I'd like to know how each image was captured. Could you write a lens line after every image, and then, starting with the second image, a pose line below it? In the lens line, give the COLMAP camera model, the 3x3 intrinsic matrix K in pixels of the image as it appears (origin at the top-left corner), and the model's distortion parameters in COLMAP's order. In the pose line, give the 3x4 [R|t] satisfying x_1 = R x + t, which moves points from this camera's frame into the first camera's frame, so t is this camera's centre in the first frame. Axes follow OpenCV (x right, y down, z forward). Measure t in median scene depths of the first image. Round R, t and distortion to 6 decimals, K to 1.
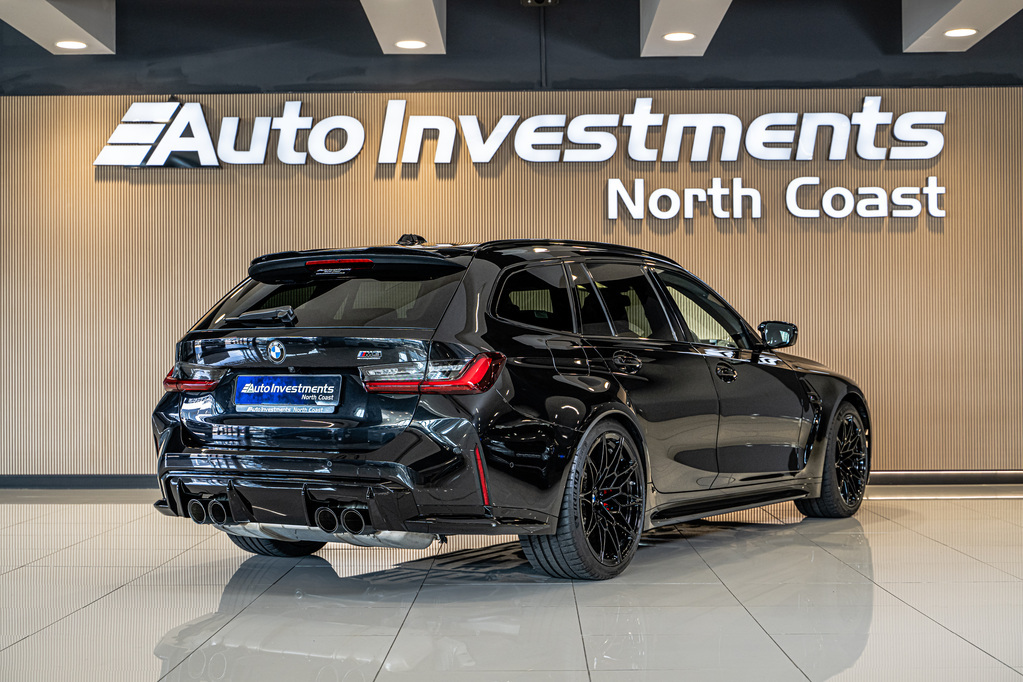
lens RADIAL K [[1594.9, 0, 511.5], [0, 1594.9, 341.0], [0, 0, 1]] dist [0.005295, -0.005181]
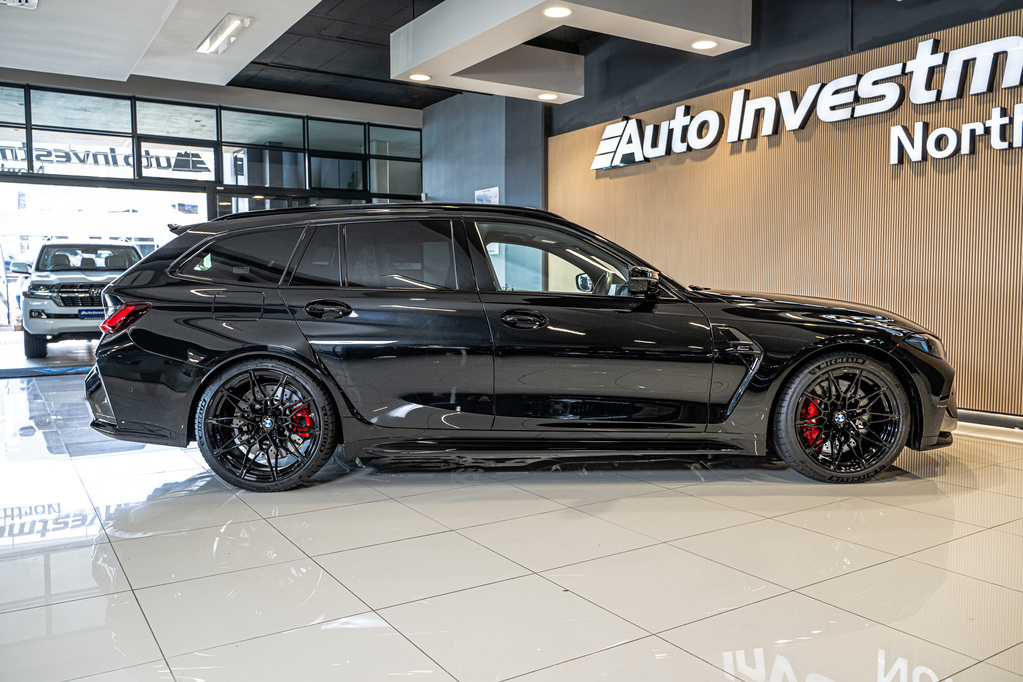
lens RADIAL K [[829.6, 0, 511.5], [0, 829.6, 341.0], [0, 0, 1]] dist [0.007044, -0.009973]
pose [[0.542179, 0.056587, -0.838355, 0.396318], [0.014508, 0.996951, 0.076675, -0.005243], [0.840138, -0.053734, 0.539705, 0.480255]]
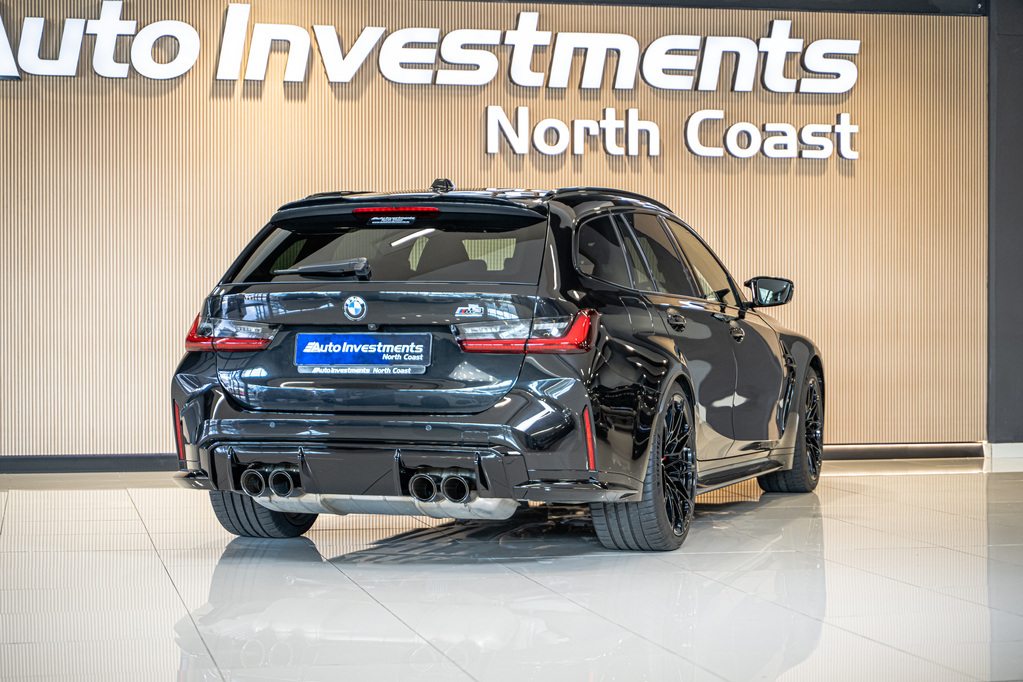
lens RADIAL K [[2171.0, 0, 511.5], [0, 2171.0, 341.0], [0, 0, 1]] dist [-0.004962, -0.192012]
pose [[0.973570, 0.002336, 0.228376, -0.191570], [-0.007356, 0.999750, 0.021130, -0.000664], [-0.228270, -0.022251, 0.973344, -0.133834]]
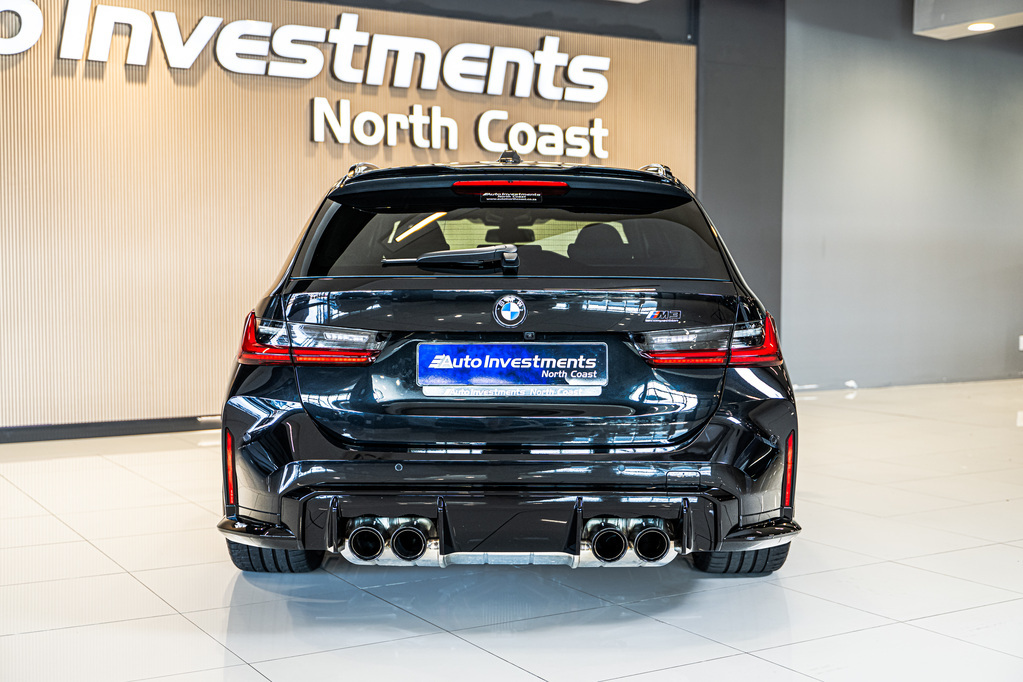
lens RADIAL K [[1310.8, 0, 511.5], [0, 1310.8, 341.0], [0, 0, 1]] dist [0.005256, -0.046904]
pose [[0.847587, -0.020726, 0.530252, -0.250739], [-0.014038, 0.998012, 0.061448, -0.008500], [-0.530471, -0.059526, 0.845610, 0.283592]]
